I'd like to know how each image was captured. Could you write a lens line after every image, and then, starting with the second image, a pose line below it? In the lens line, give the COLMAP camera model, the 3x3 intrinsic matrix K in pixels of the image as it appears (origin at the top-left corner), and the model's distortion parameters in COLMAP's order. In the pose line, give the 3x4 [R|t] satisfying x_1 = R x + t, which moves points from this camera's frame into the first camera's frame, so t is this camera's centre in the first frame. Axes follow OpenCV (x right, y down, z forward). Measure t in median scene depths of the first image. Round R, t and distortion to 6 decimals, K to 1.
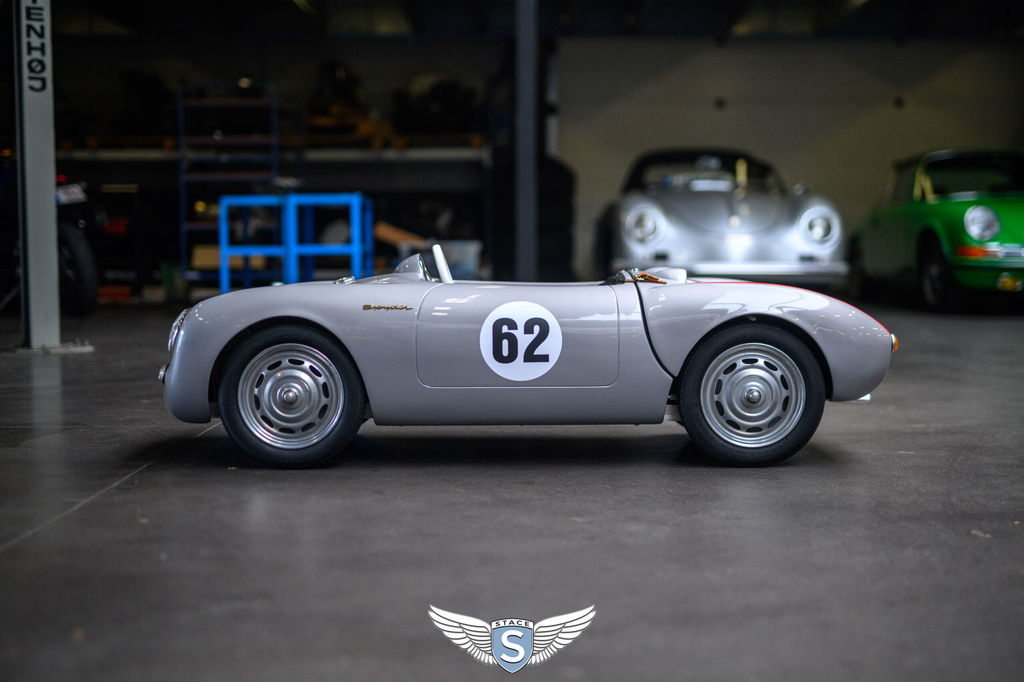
lens RADIAL K [[1429.1, 0, 512.0], [0, 1429.1, 341.0], [0, 0, 1]] dist [0.032163, -0.027044]
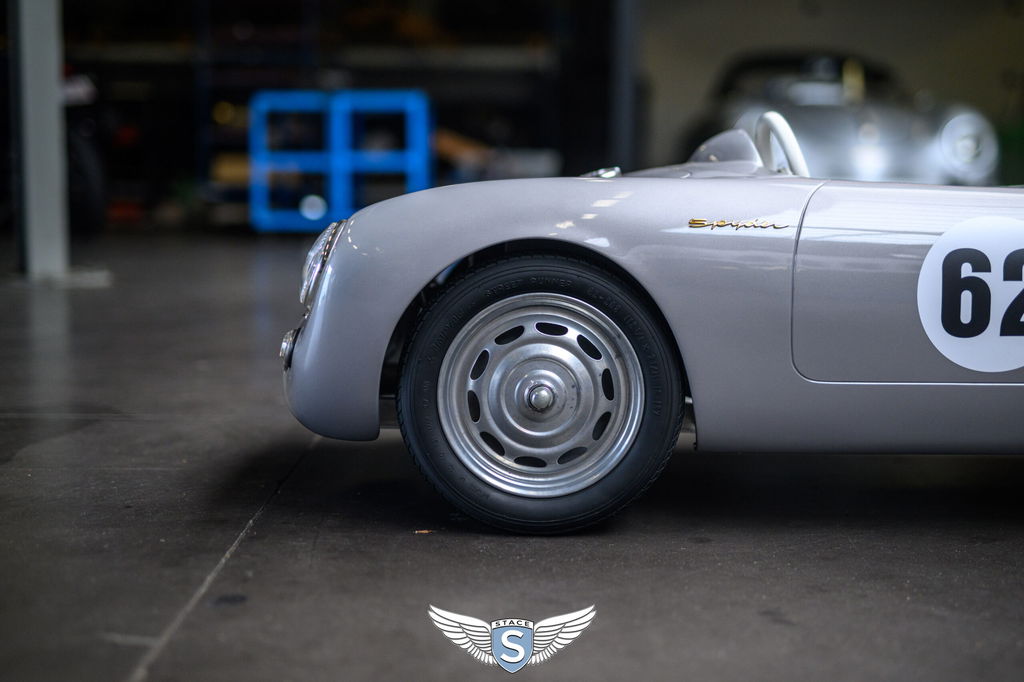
lens RADIAL K [[1439.6, 0, 512.0], [0, 1439.6, 341.0], [0, 0, 1]] dist [-0.031544, -0.076638]
pose [[0.999899, 0.013748, 0.003471, -0.165547], [-0.013902, 0.998692, 0.049209, -0.005982], [-0.002790, -0.049252, 0.998782, 0.483299]]
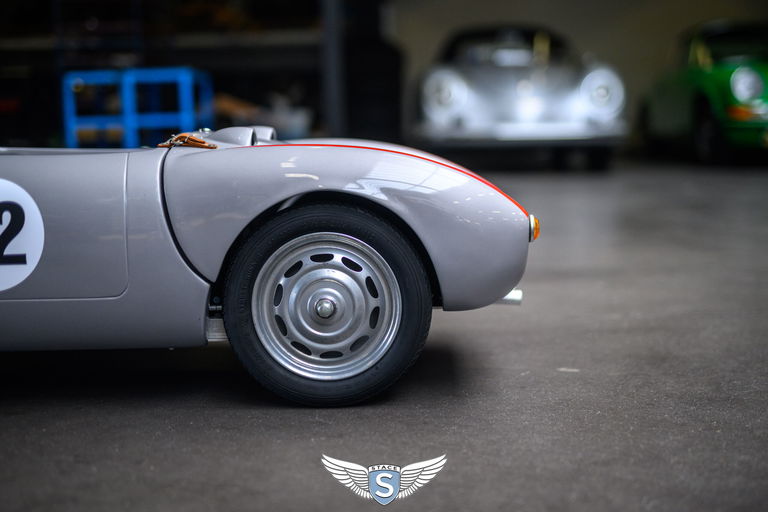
lens RADIAL K [[1071.8, 0, 384.0], [0, 1071.8, 256.0], [0, 0, 1]] dist [0.032163, -0.027044]
pose [[0.999426, -0.014669, -0.030540, 0.212600], [0.016494, 0.998038, 0.060393, -0.017973], [0.029594, -0.060862, 0.997707, 0.478278]]
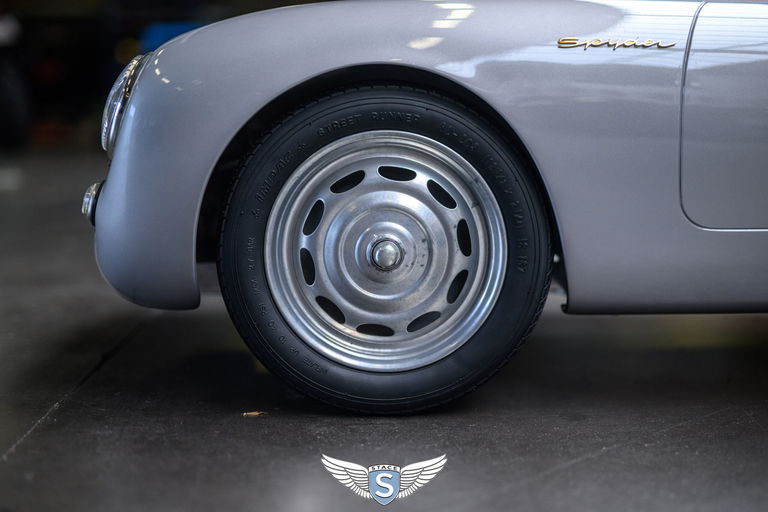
lens RADIAL K [[1079.7, 0, 384.0], [0, 1079.7, 256.0], [0, 0, 1]] dist [-0.031544, -0.076638]
pose [[0.999775, -0.005999, 0.020323, -0.160491], [0.004634, 0.997773, 0.066535, 0.017738], [-0.020676, -0.066426, 0.997577, 0.666629]]
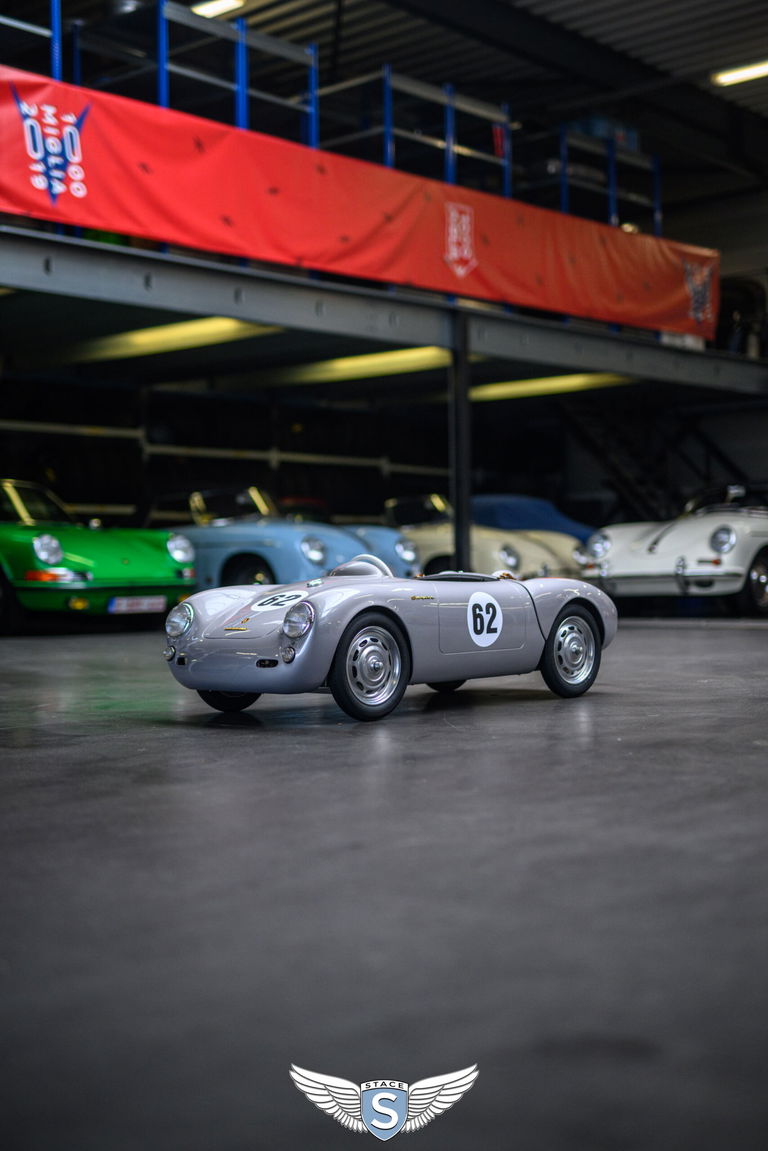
lens RADIAL K [[1618.2, 0, 384.0], [0, 1618.2, 575.5], [0, 0, 1]] dist [-0.031544, -0.076638]
pose [[0.682210, -0.010766, 0.731077, -1.234419], [0.062379, 0.997103, -0.043525, 0.020598], [-0.728491, 0.075297, 0.680905, -0.036384]]
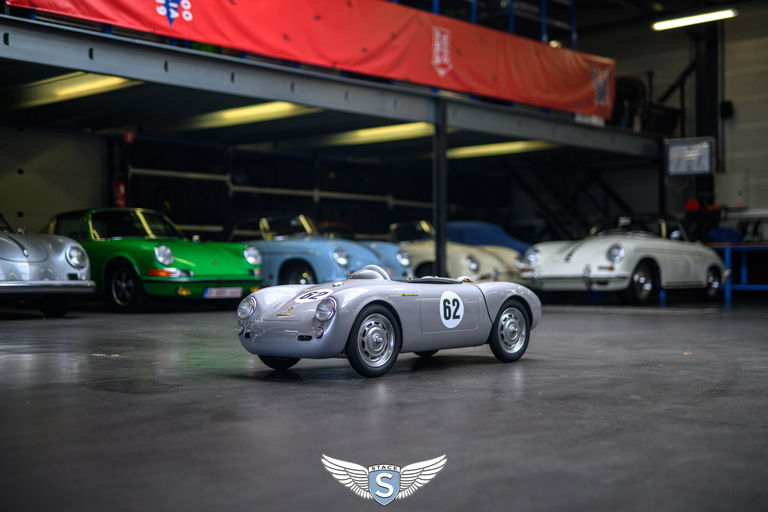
lens RADIAL K [[1079.7, 0, 384.0], [0, 1079.7, 256.0], [0, 0, 1]] dist [-0.031544, -0.076638]
pose [[0.686664, 0.007571, 0.726935, -1.220879], [0.051505, 0.996926, -0.059034, 0.010490], [-0.725148, 0.077977, 0.684164, -0.037091]]
